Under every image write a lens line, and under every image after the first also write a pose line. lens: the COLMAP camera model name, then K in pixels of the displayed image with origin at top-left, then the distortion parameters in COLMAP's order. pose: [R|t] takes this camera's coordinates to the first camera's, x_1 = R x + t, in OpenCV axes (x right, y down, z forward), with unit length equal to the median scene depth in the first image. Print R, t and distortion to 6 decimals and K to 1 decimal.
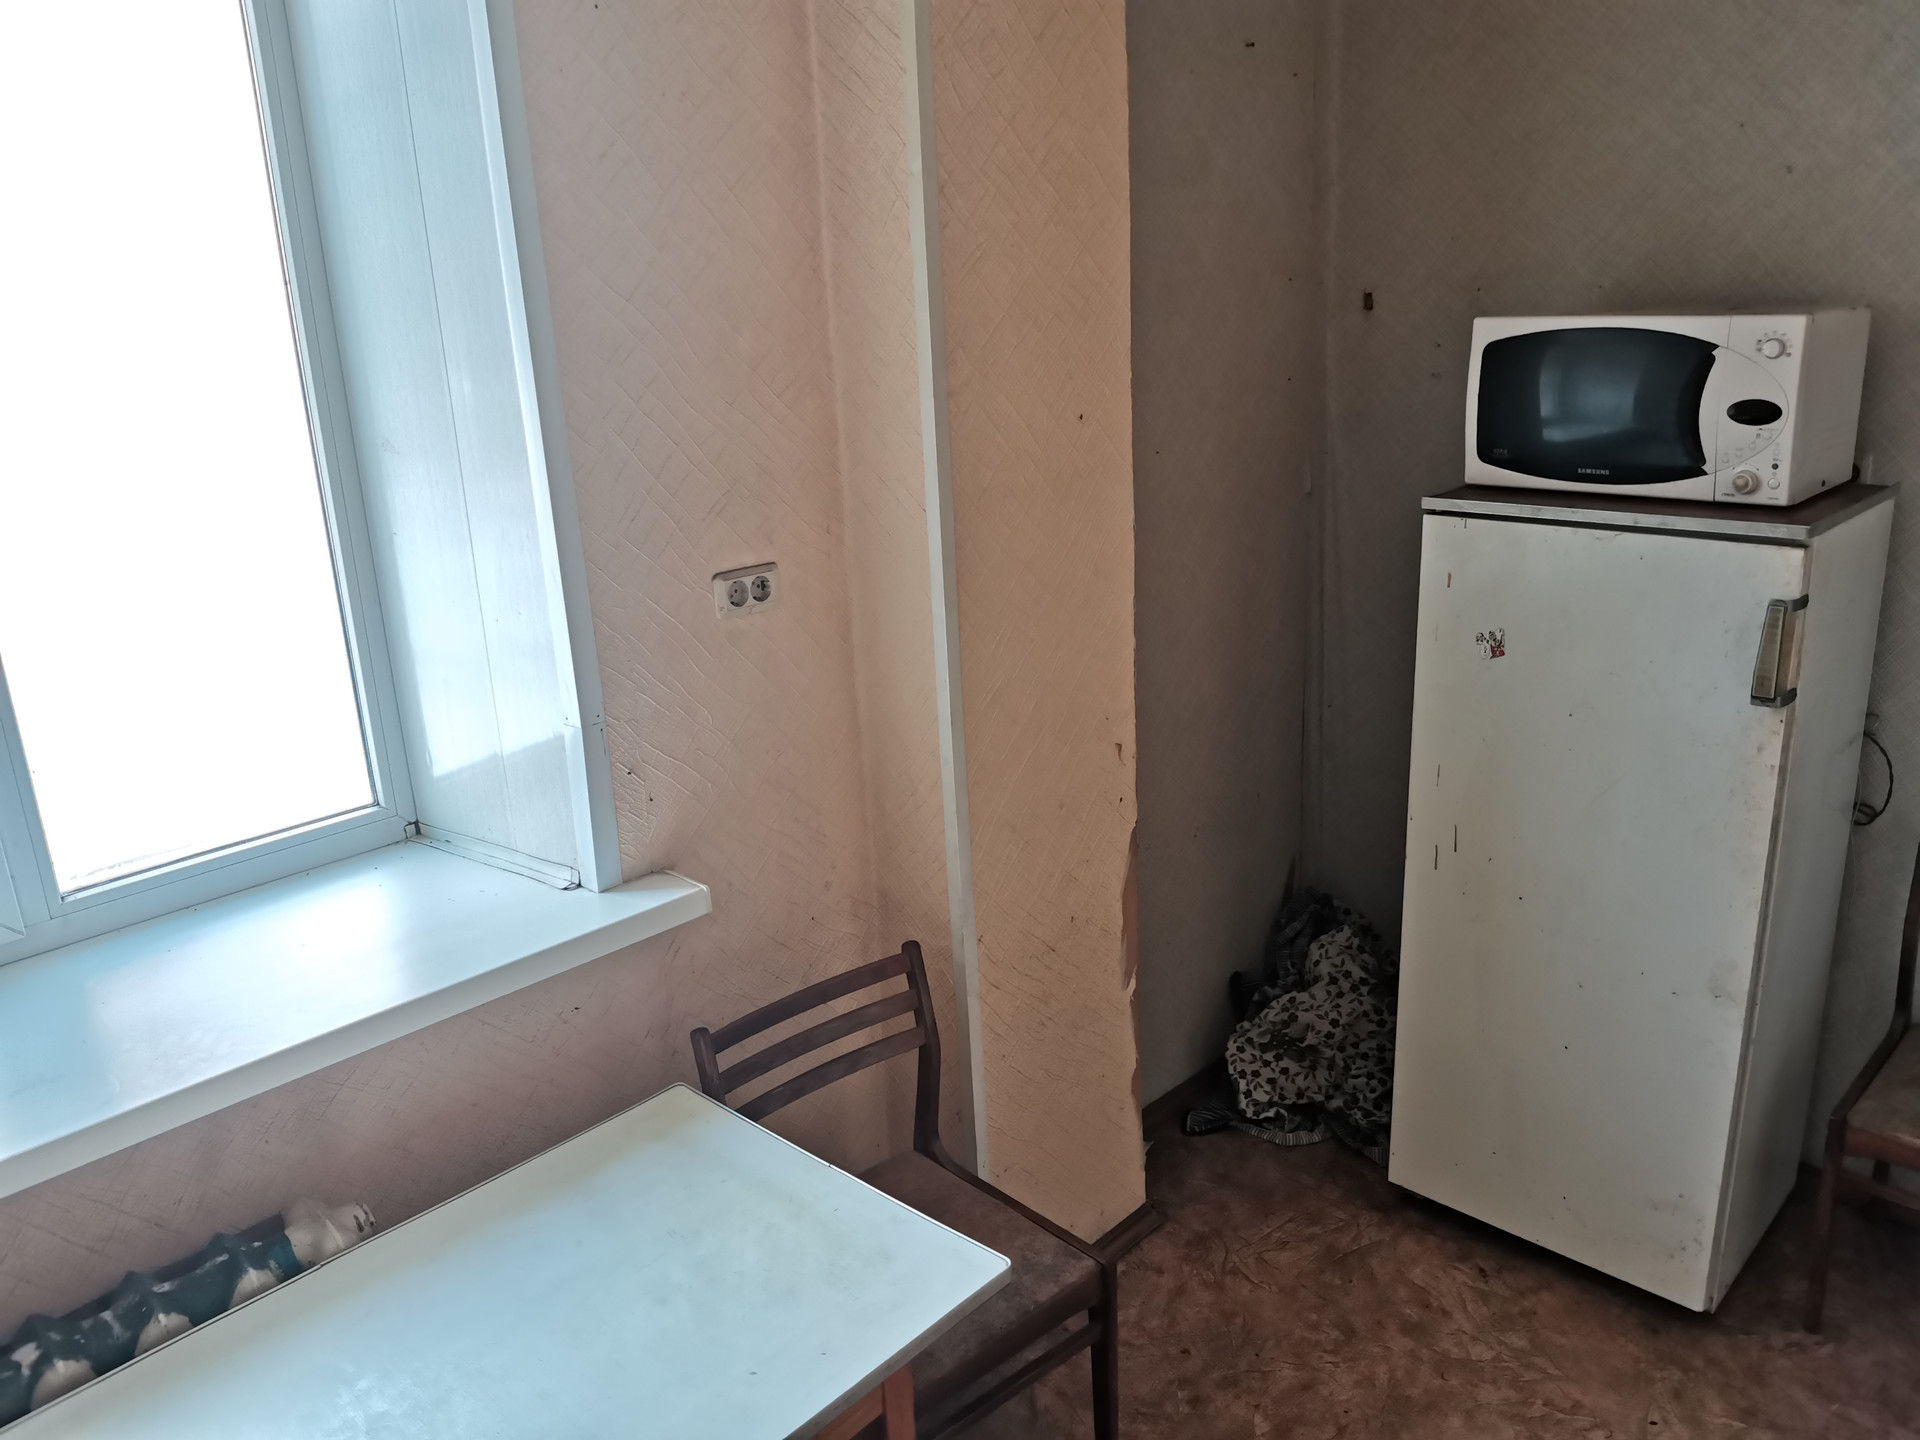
lens RADIAL K [[1418.3, 0, 960.0], [0, 1418.3, 720.0], [0, 0, 1]] dist [-0.025534, -0.053499]
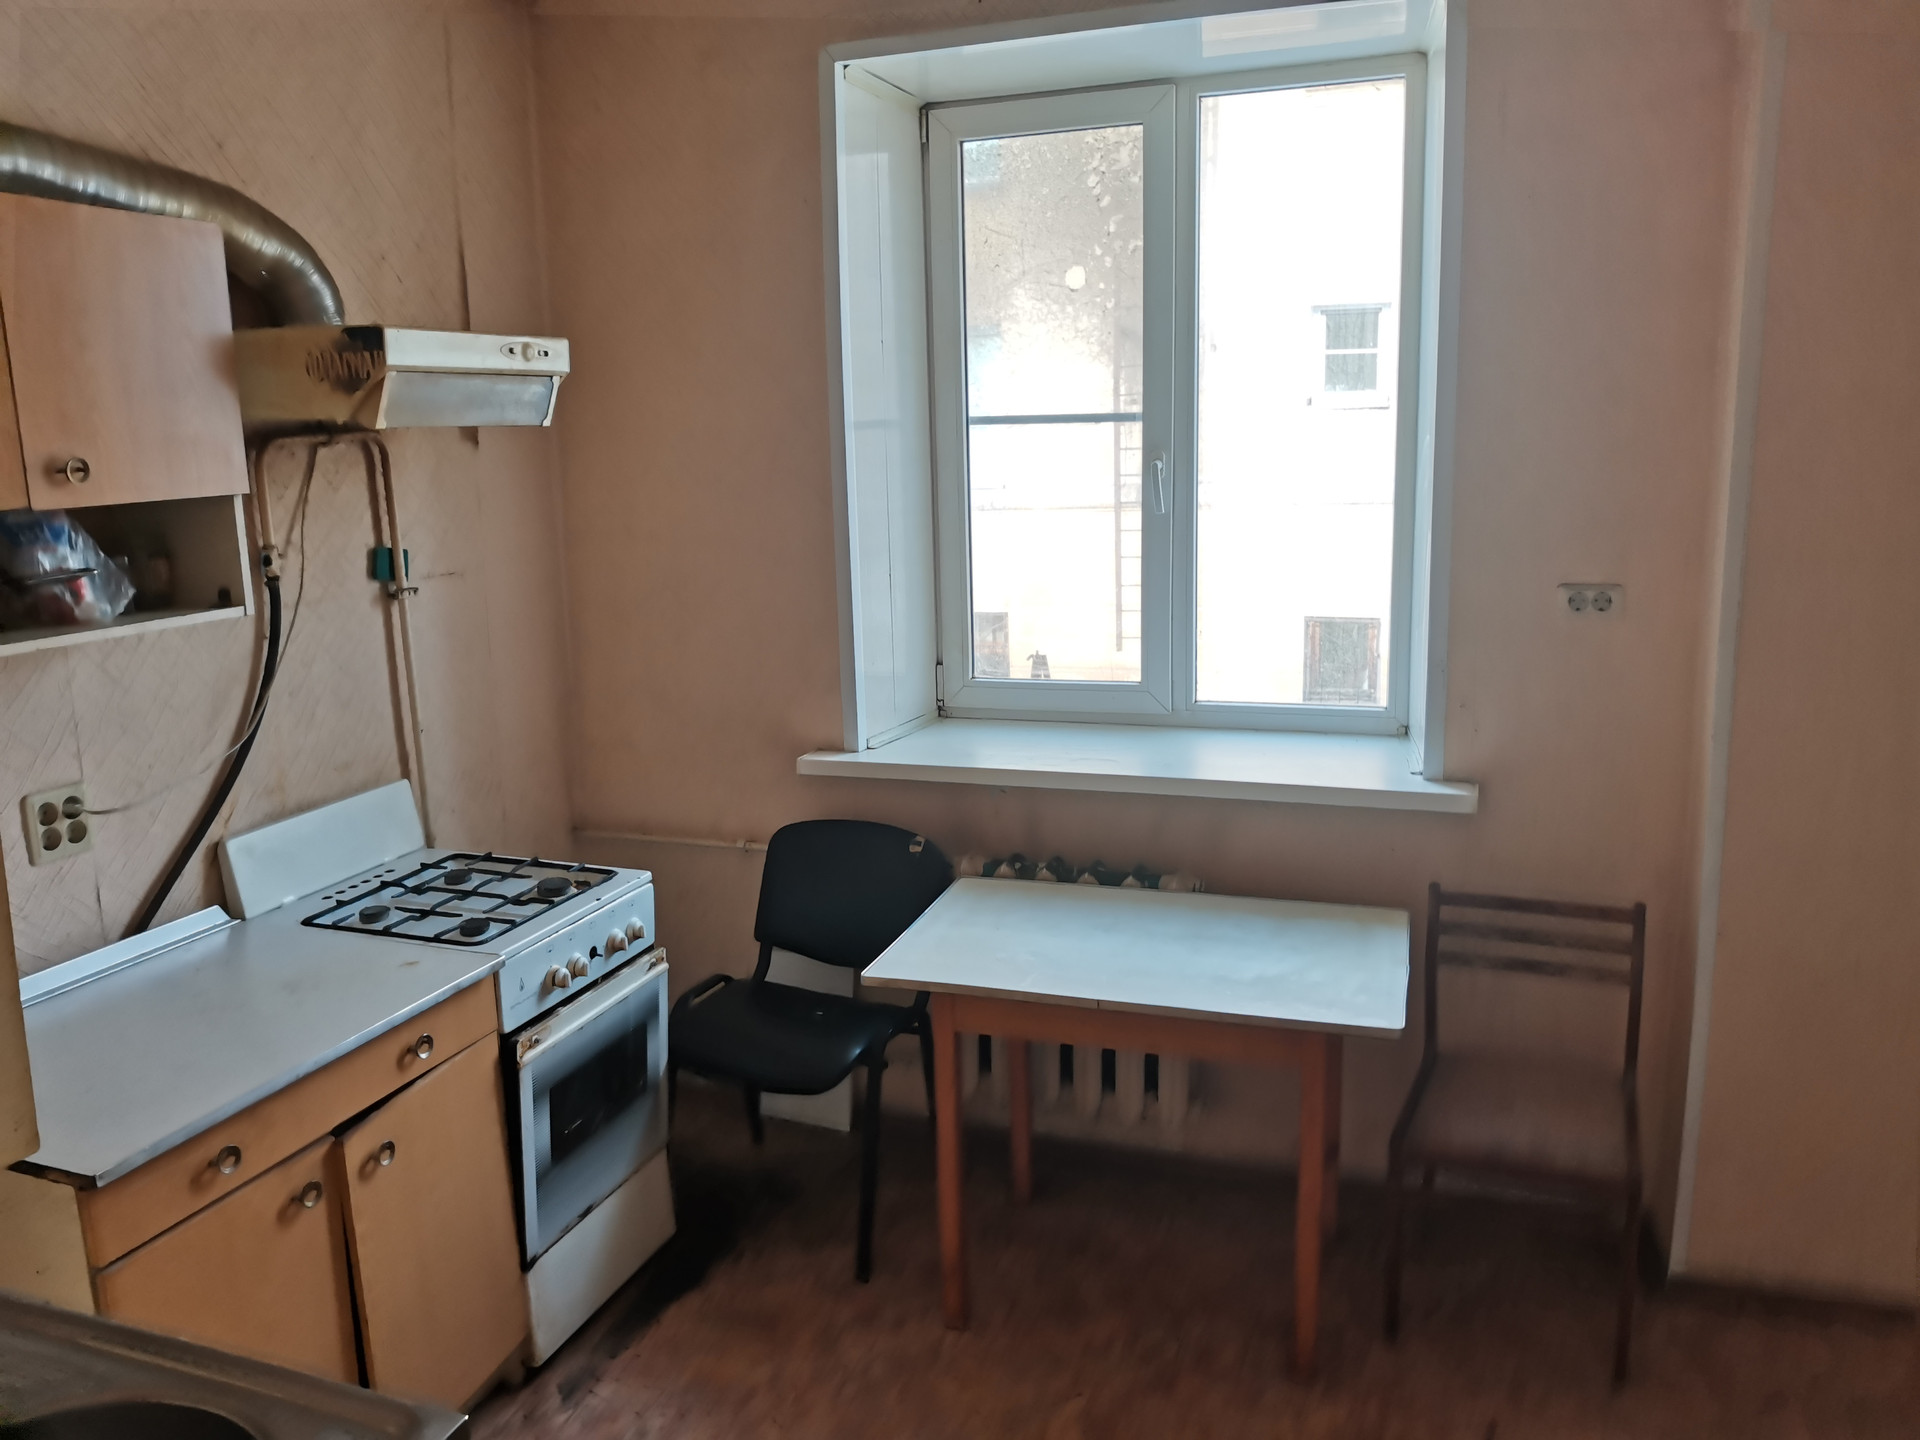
lens RADIAL K [[1447.5, 0, 960.0], [0, 1447.5, 720.0], [0, 0, 1]] dist [-0.002107, -0.007056]
pose [[0.419779, 0.220601, -0.880409, 0.872905], [-0.265841, 0.957356, 0.113128, 0.020462], [0.867821, 0.186560, 0.460523, -0.126471]]
